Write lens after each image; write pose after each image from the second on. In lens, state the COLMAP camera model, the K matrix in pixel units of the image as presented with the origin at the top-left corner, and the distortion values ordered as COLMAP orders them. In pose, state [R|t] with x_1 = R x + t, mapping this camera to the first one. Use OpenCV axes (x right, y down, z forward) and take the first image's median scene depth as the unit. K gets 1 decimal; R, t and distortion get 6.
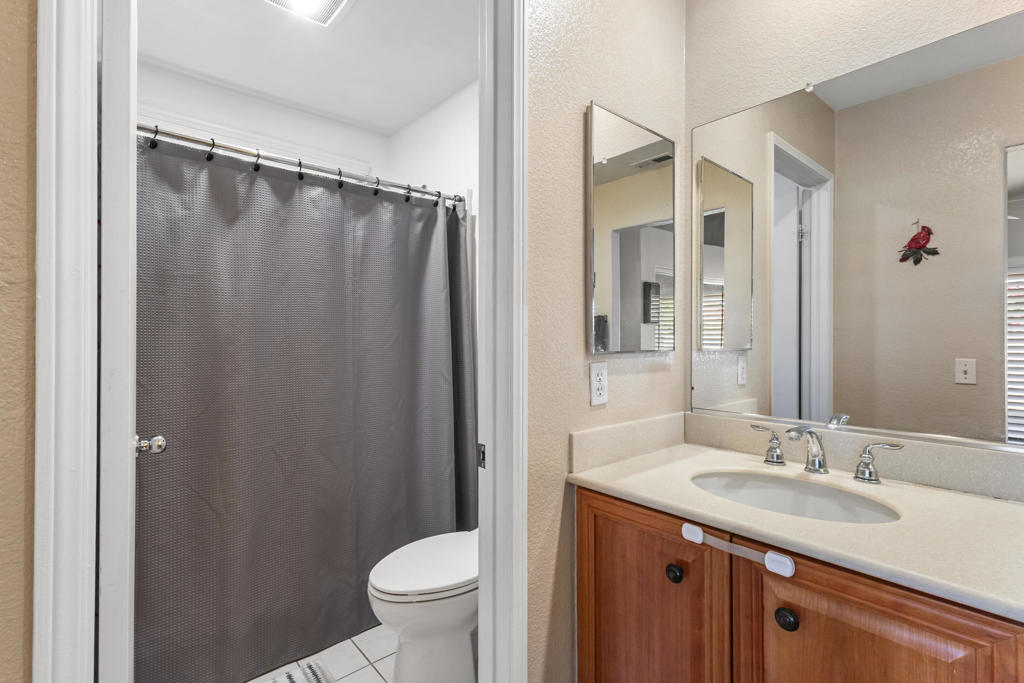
lens RADIAL K [[473.9, 0, 504.9], [0, 473.9, 337.9], [0, 0, 1]] dist [0.002833, -0.000493]
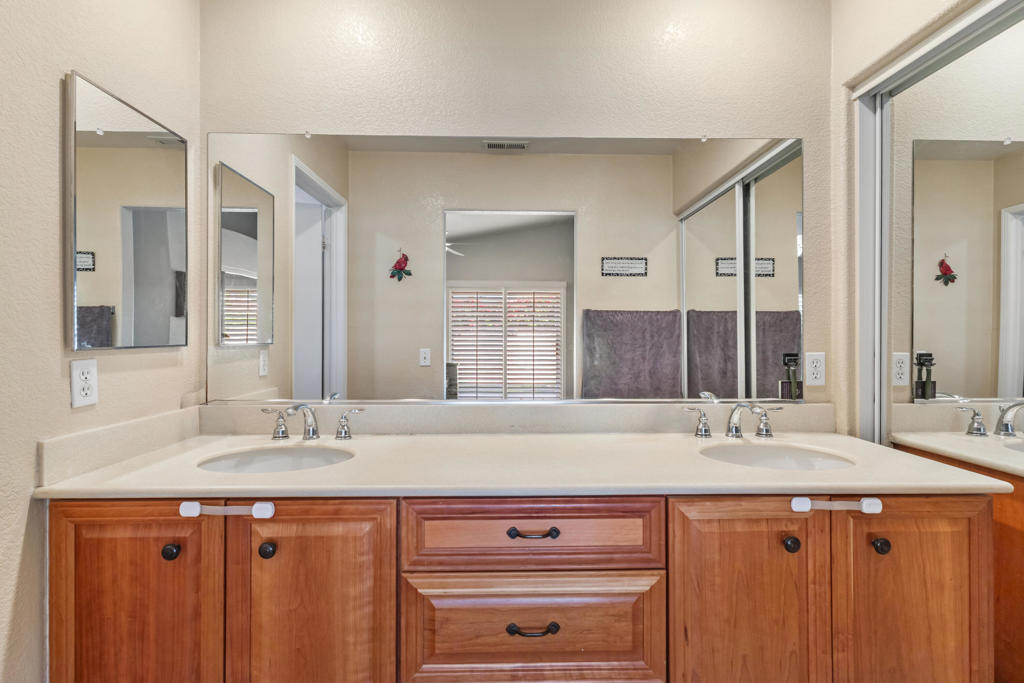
lens RADIAL K [[473.9, 0, 514.6], [0, 473.9, 336.5], [0, 0, 1]] dist [0.002833, -0.000493]
pose [[0.623371, 0.000986, 0.781925, 0.000420], [-0.005564, 0.999979, 0.003175, 0.000239], [-0.781906, -0.006330, 0.623364, -0.216489]]
